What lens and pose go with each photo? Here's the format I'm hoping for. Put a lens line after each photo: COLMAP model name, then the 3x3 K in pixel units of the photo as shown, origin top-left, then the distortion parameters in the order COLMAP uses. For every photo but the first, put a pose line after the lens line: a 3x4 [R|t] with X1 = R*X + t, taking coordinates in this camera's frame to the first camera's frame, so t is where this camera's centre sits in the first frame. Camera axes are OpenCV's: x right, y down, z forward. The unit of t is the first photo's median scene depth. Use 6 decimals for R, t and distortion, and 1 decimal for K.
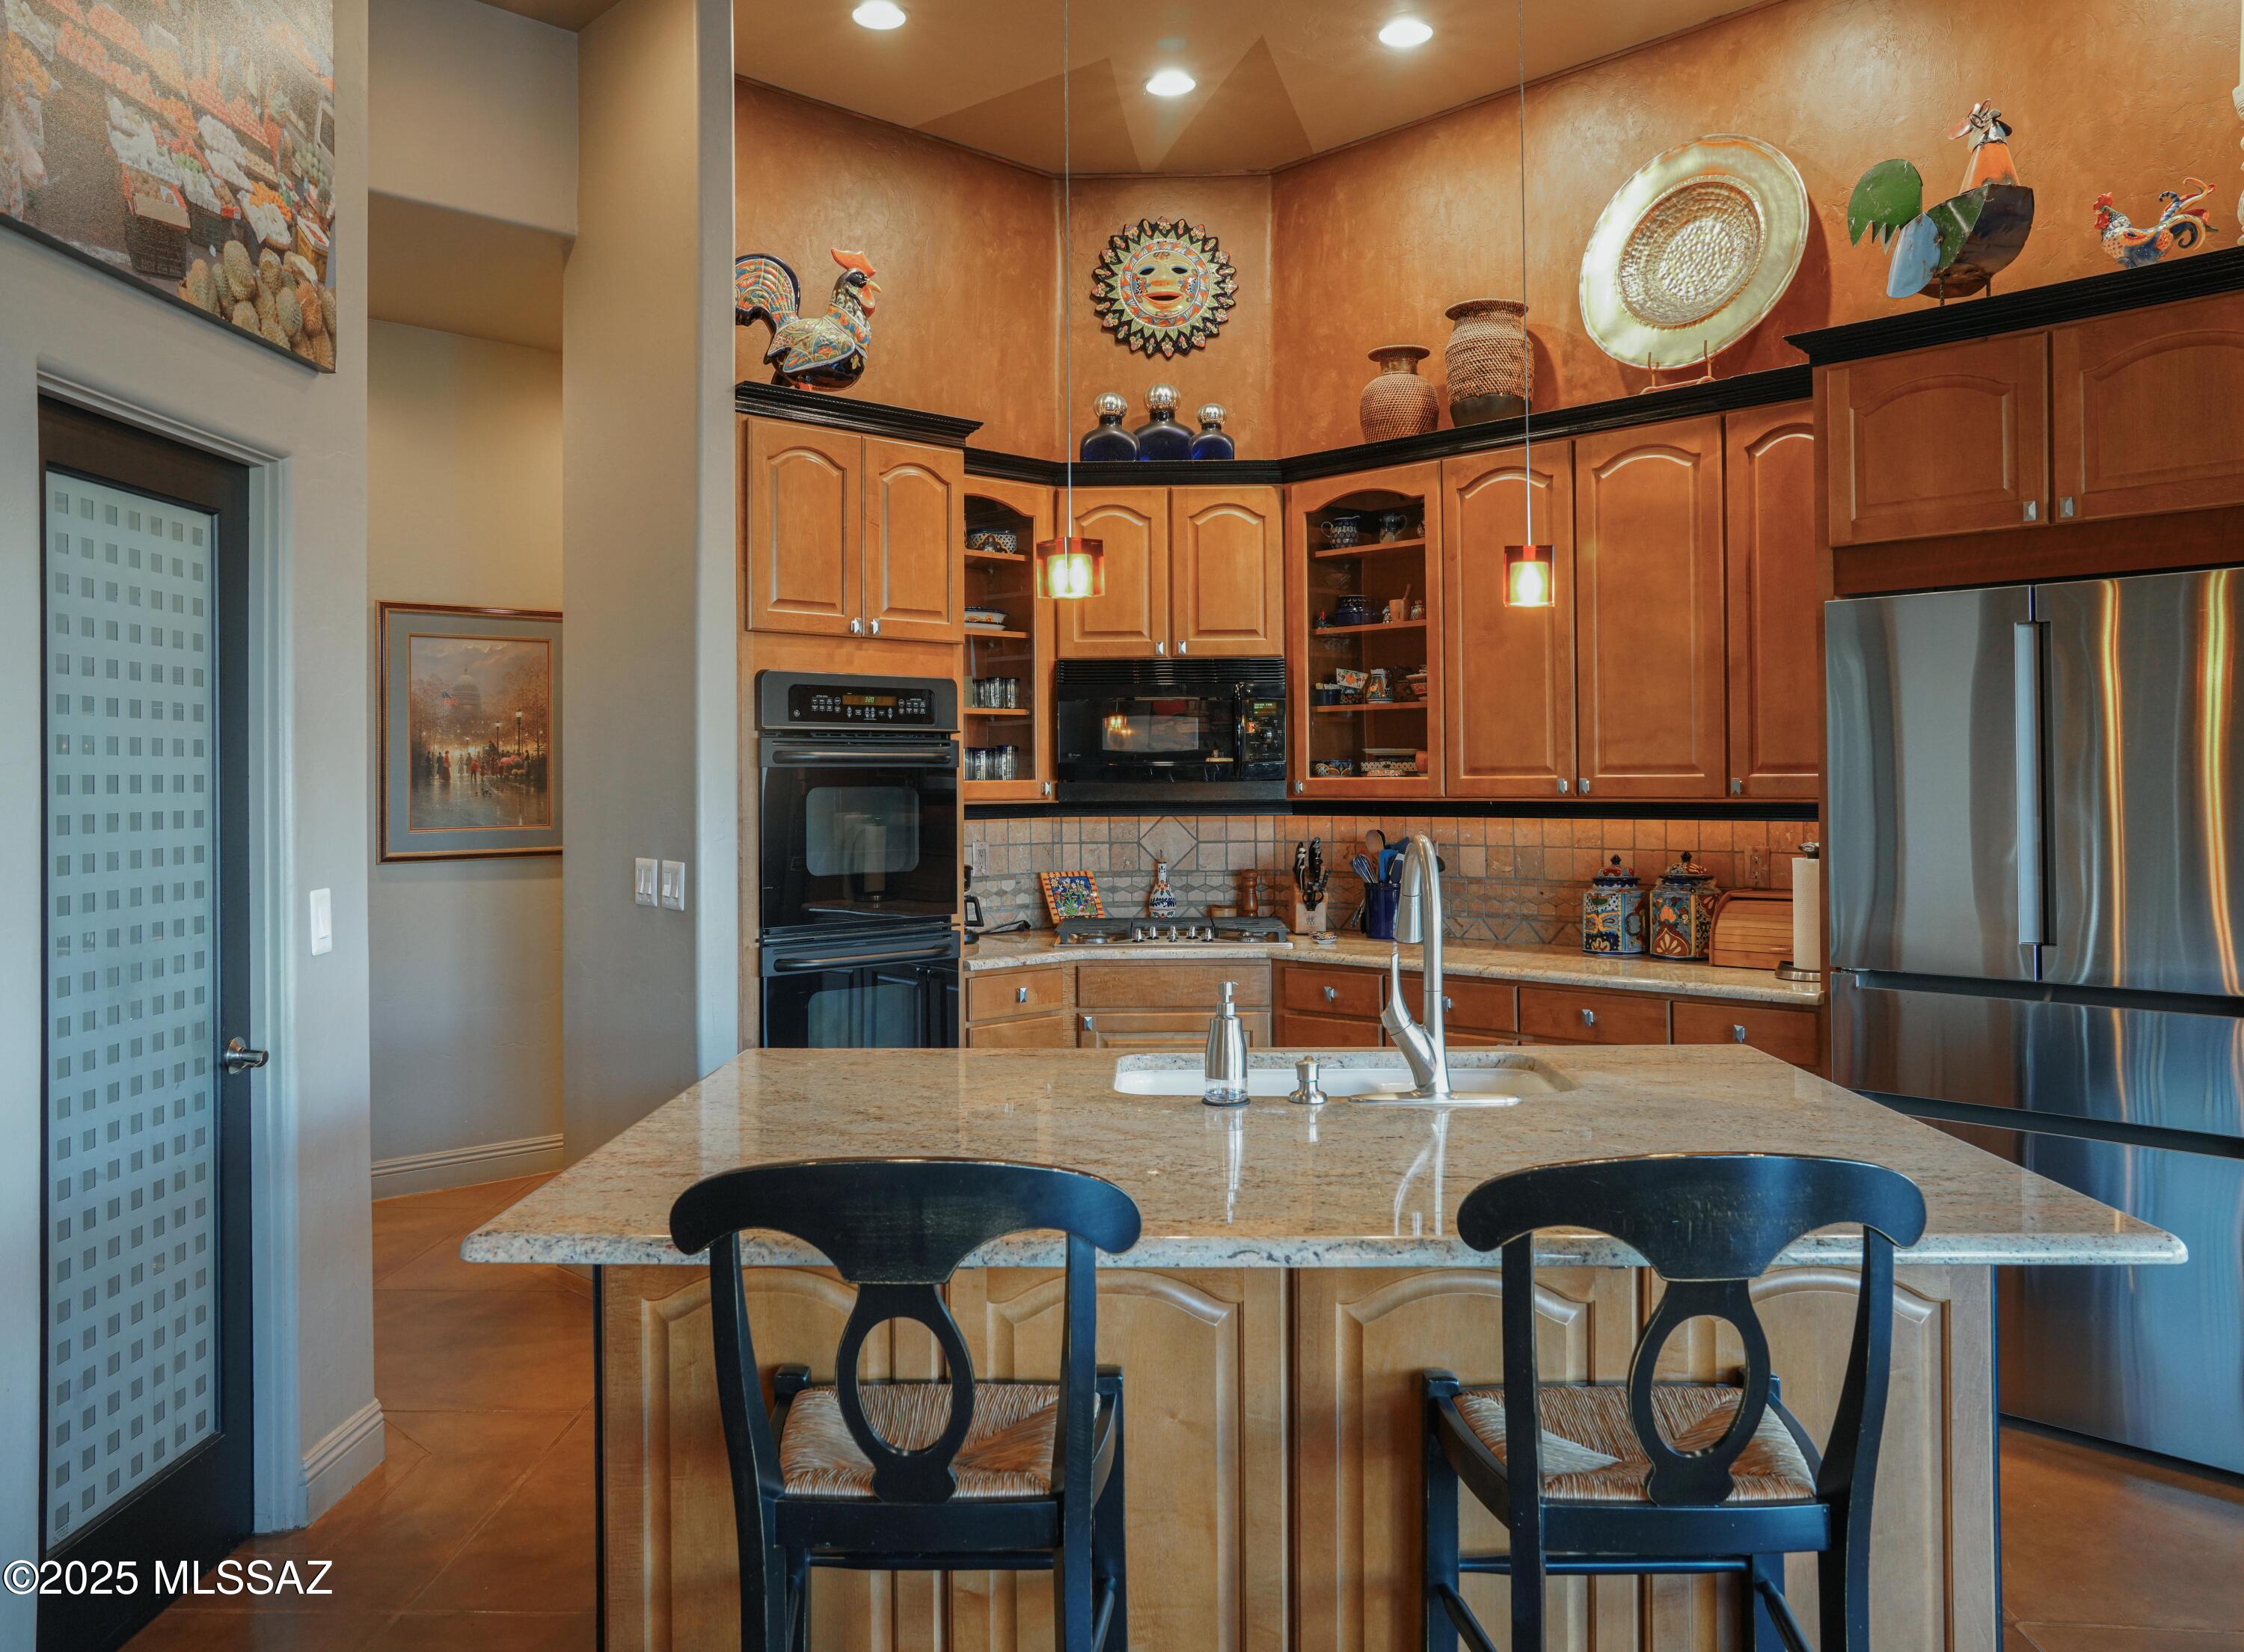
lens RADIAL K [[1708.5, 0, 1123.5], [0, 1708.5, 755.9], [0, 0, 1]] dist [-0.084188, 0.122627]
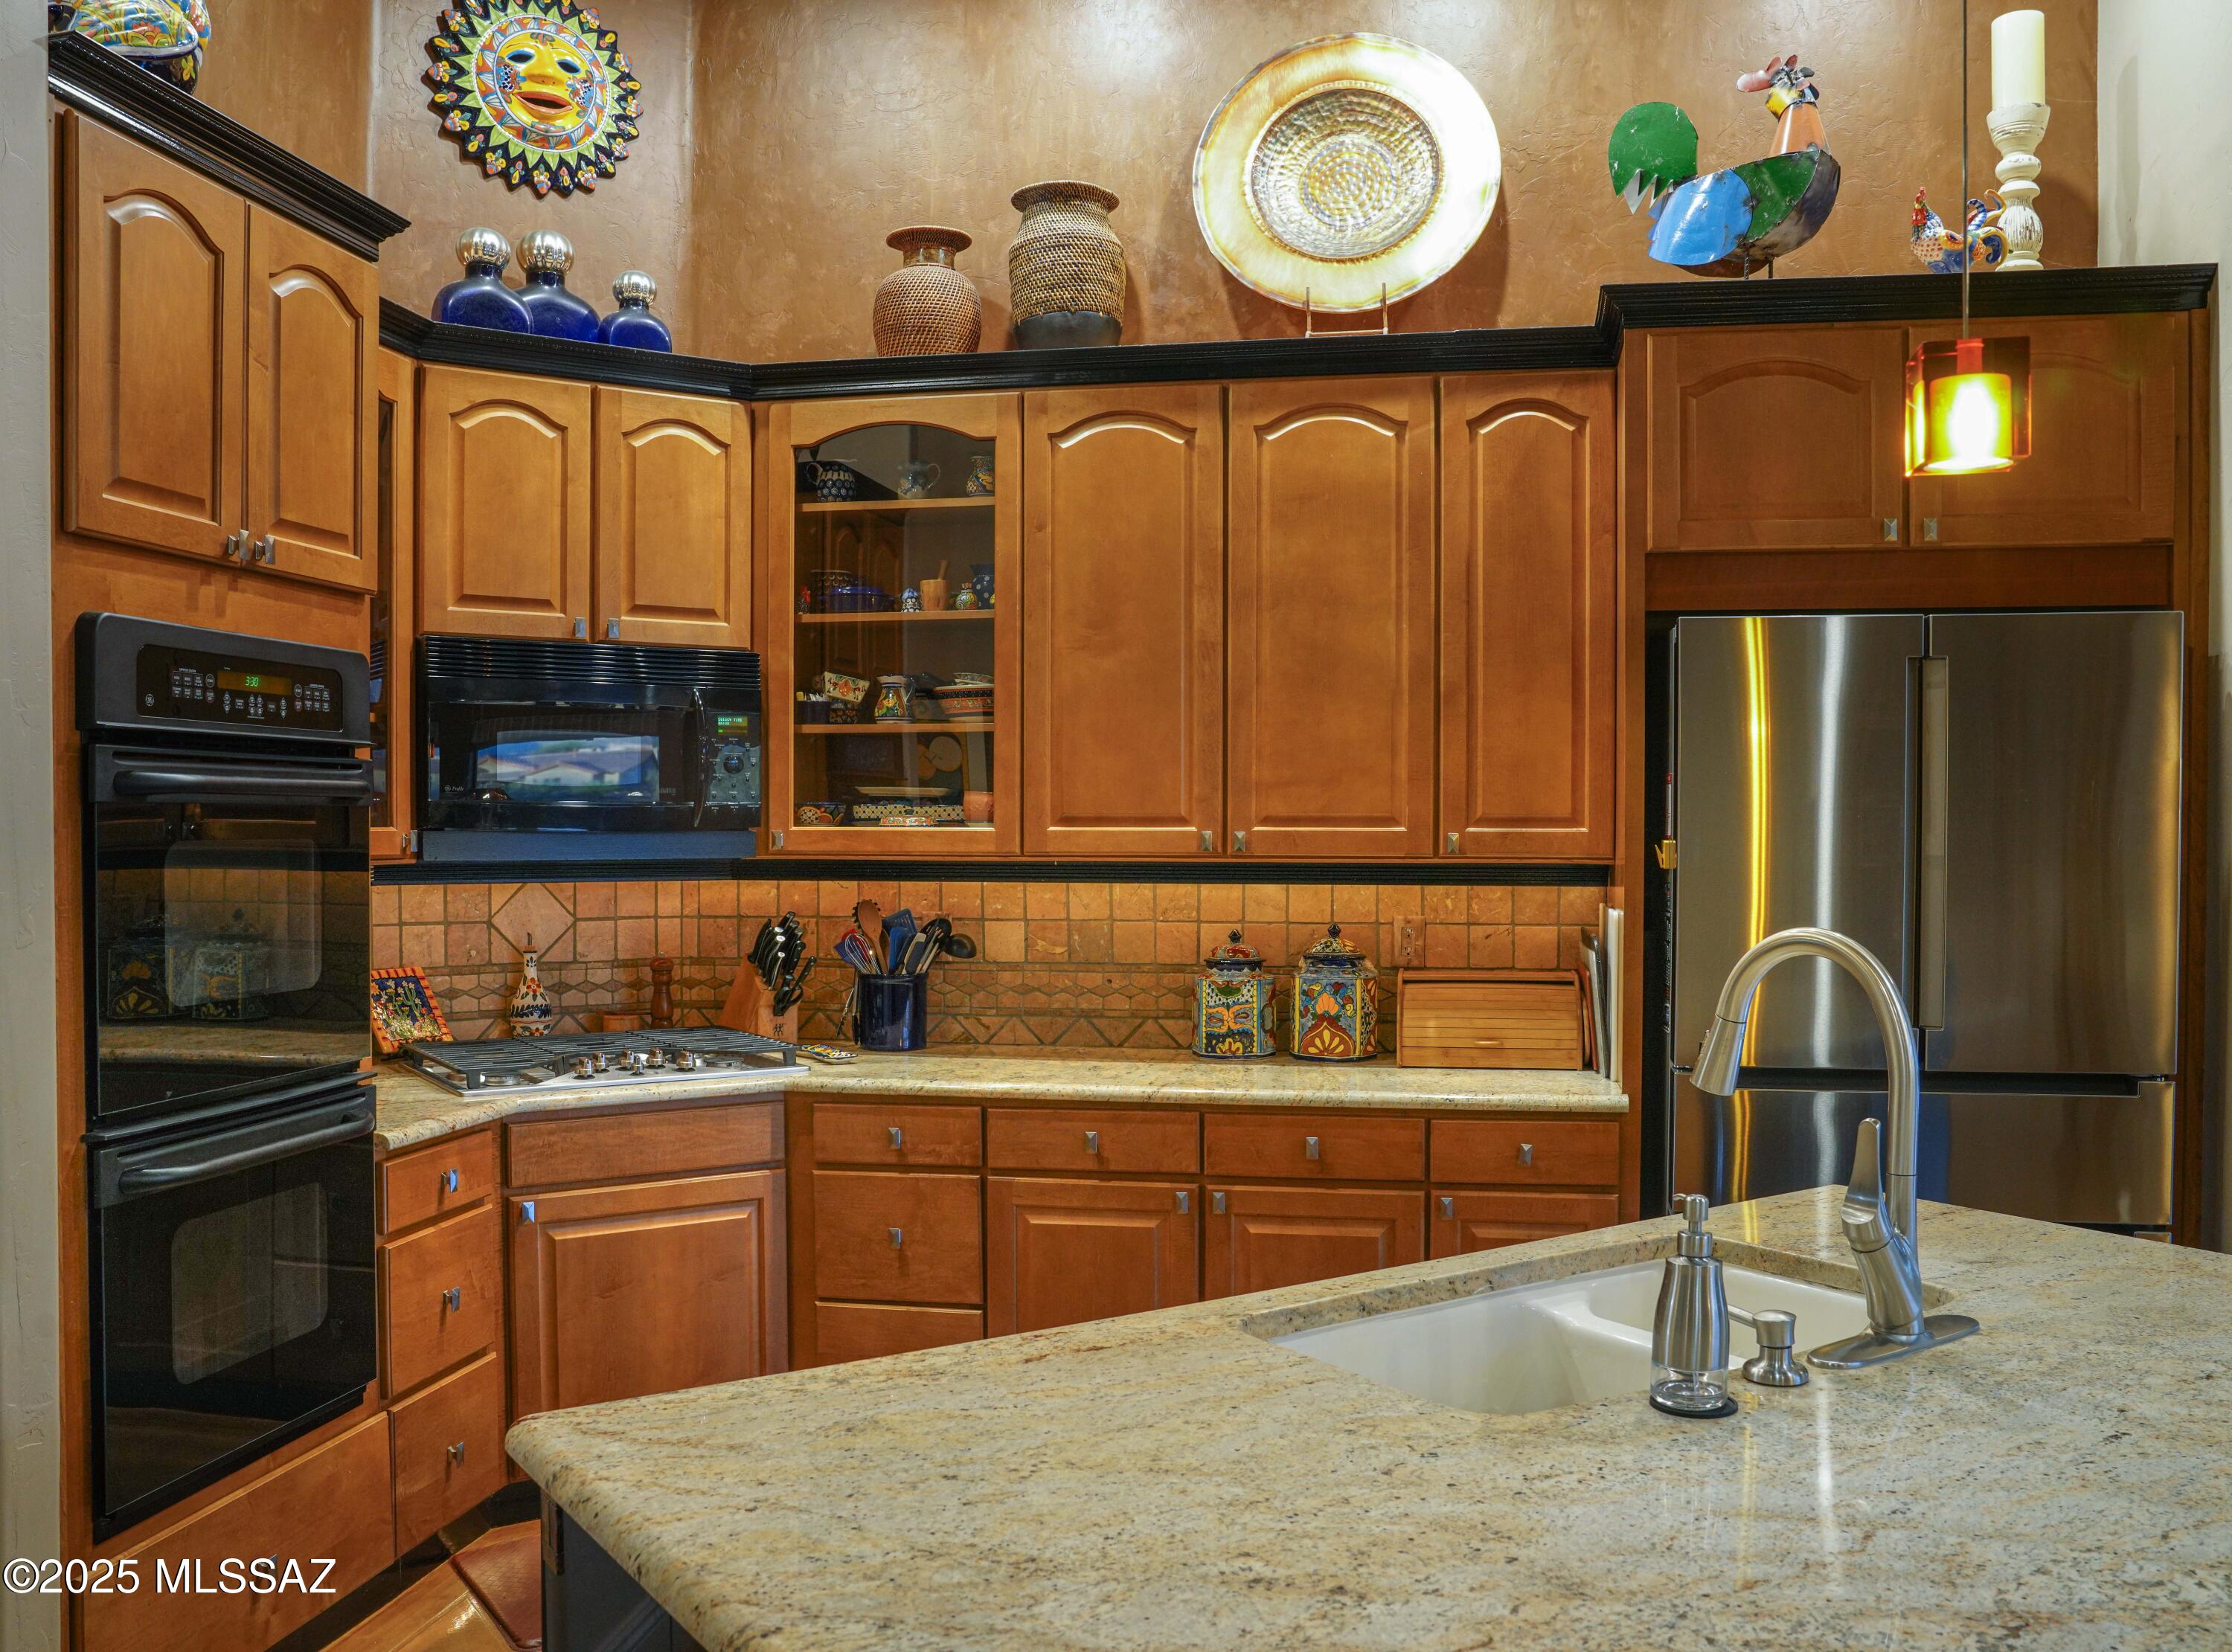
lens RADIAL K [[1877.0, 0, 1113.9], [0, 1877.0, 864.3], [0, 0, 1]] dist [-0.121498, 0.113865]
pose [[0.817663, -0.004090, 0.575683, -0.233943], [-0.015910, 0.999432, 0.029698, 0.003570], [-0.575478, -0.033442, 0.817133, 0.311520]]
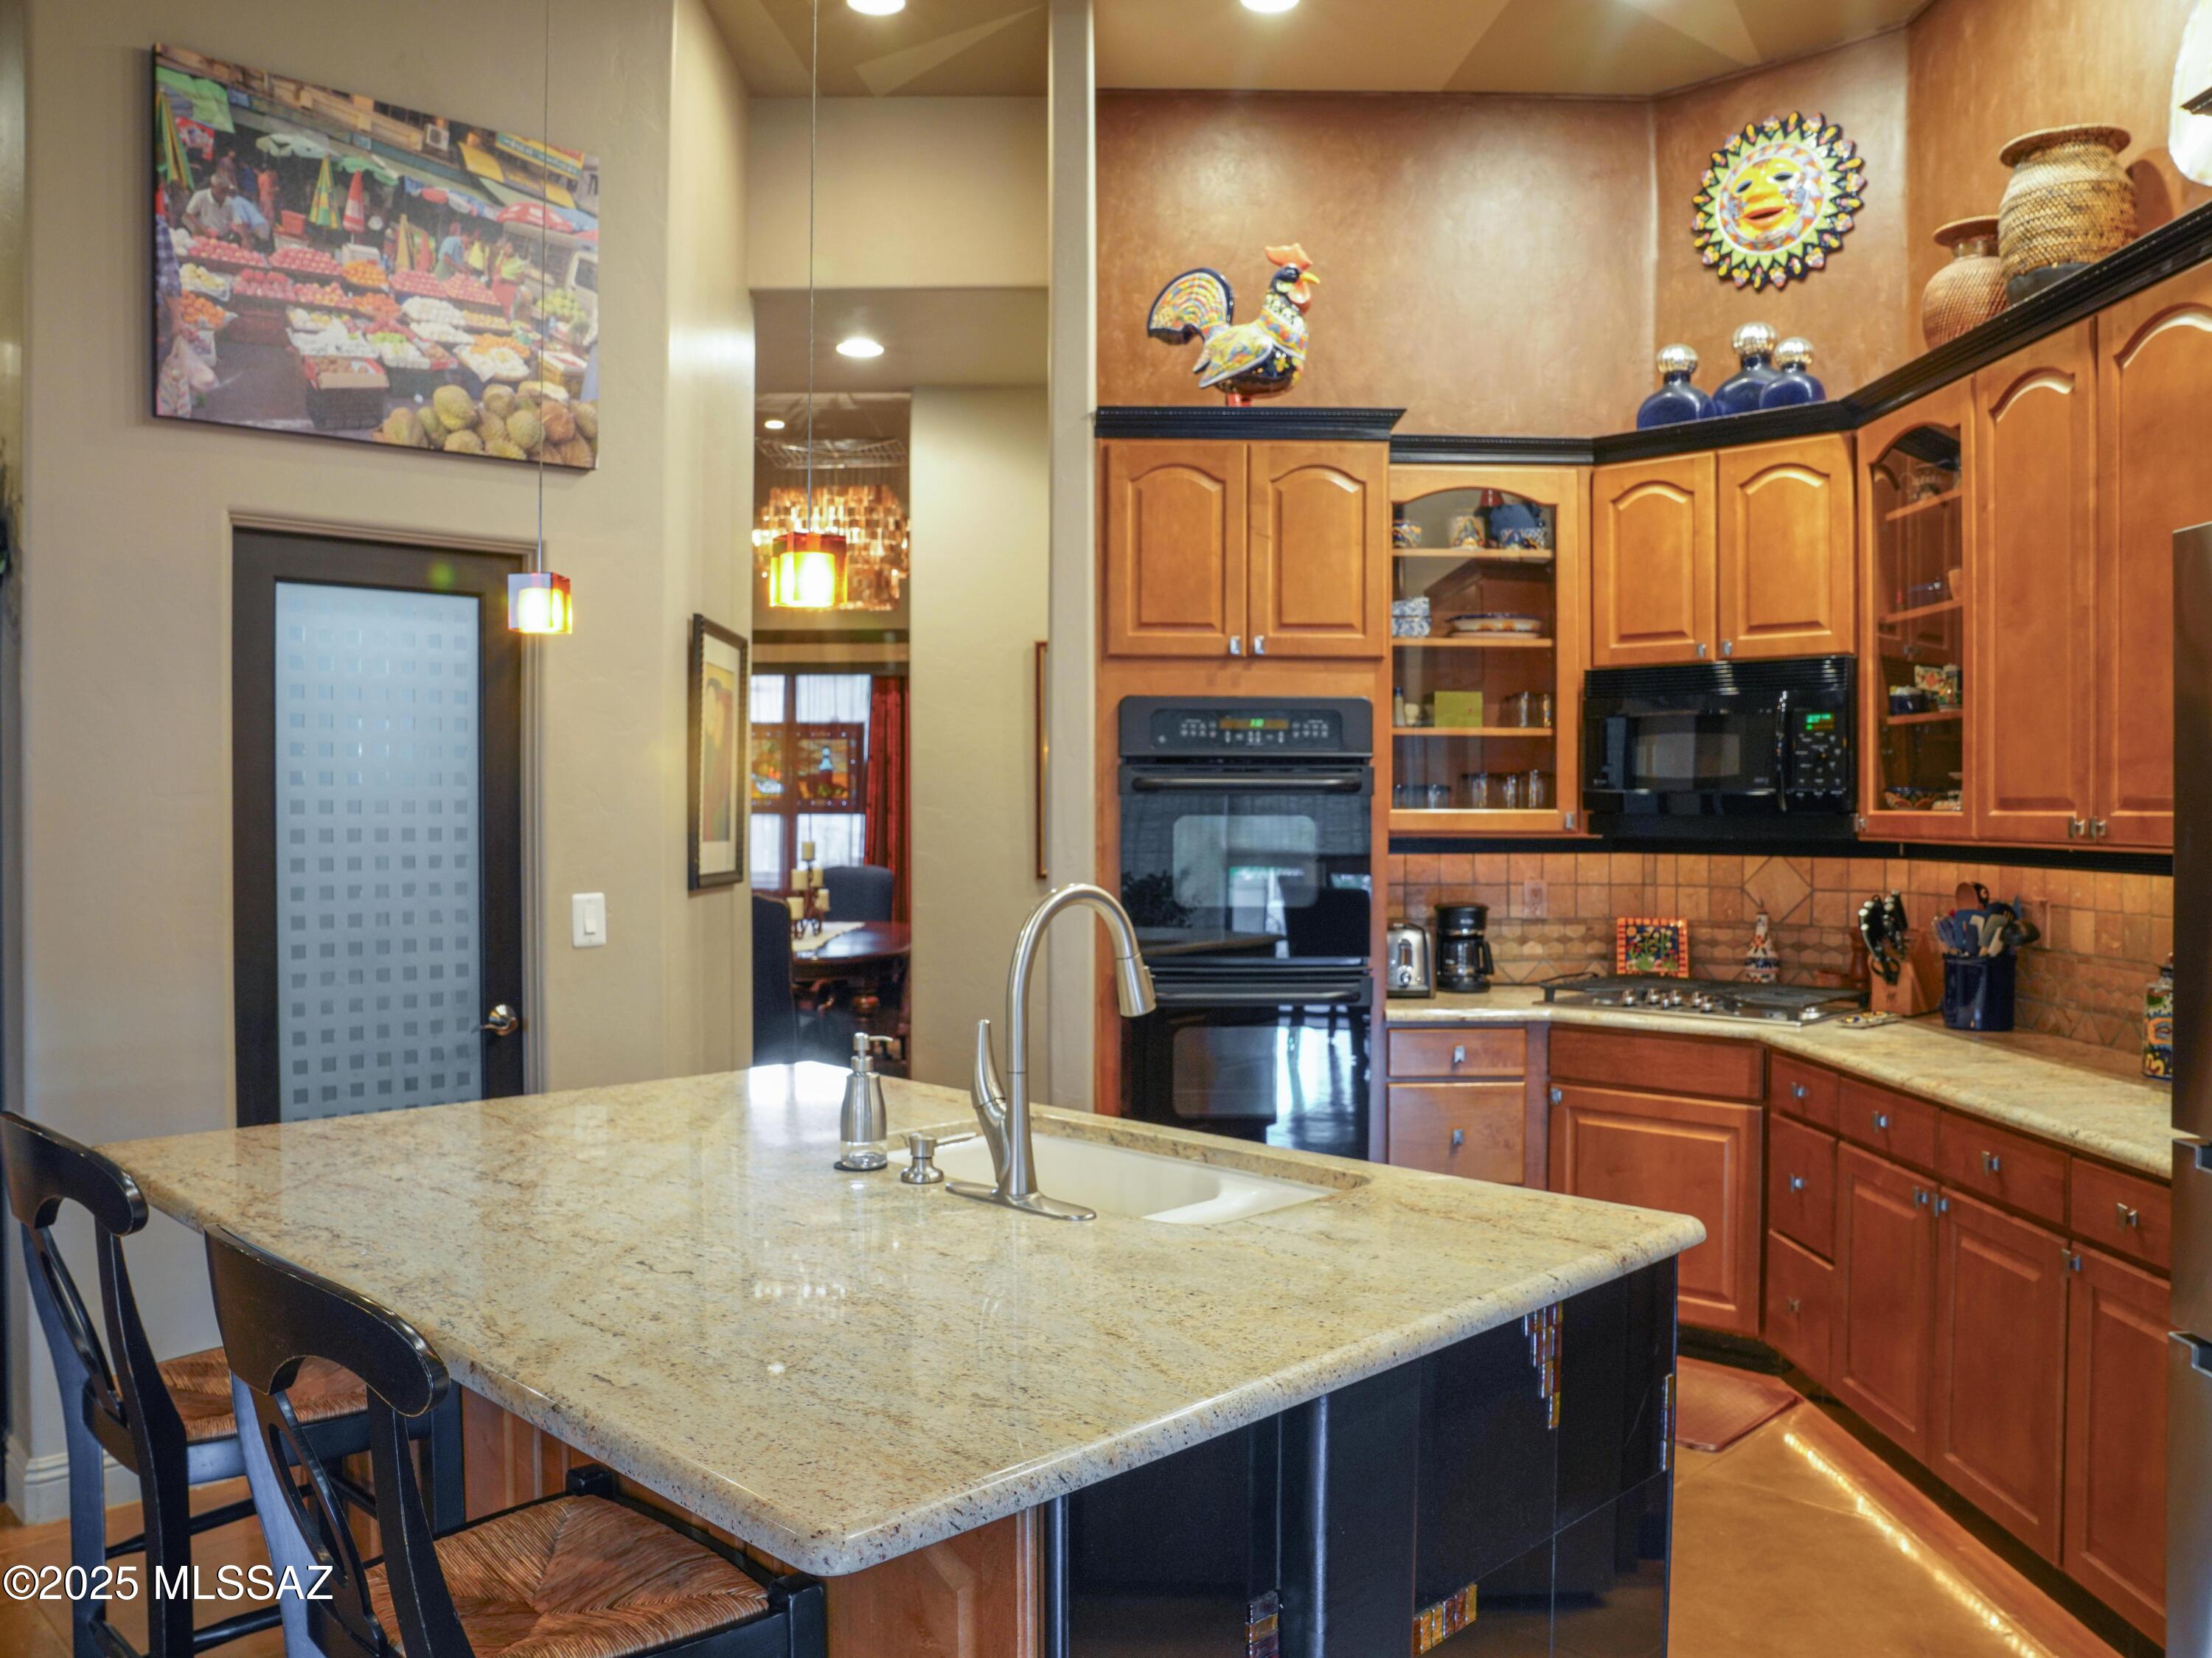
lens RADIAL K [[1765.7, 0, 1106.0], [0, 1765.7, 829.0], [0, 0, 1]] dist [-0.123734, 0.089646]
pose [[0.723414, 0.016974, -0.690206, 0.412309], [0.002225, 0.999635, 0.026916, -0.000750], [0.690411, -0.021007, 0.723112, 0.210558]]
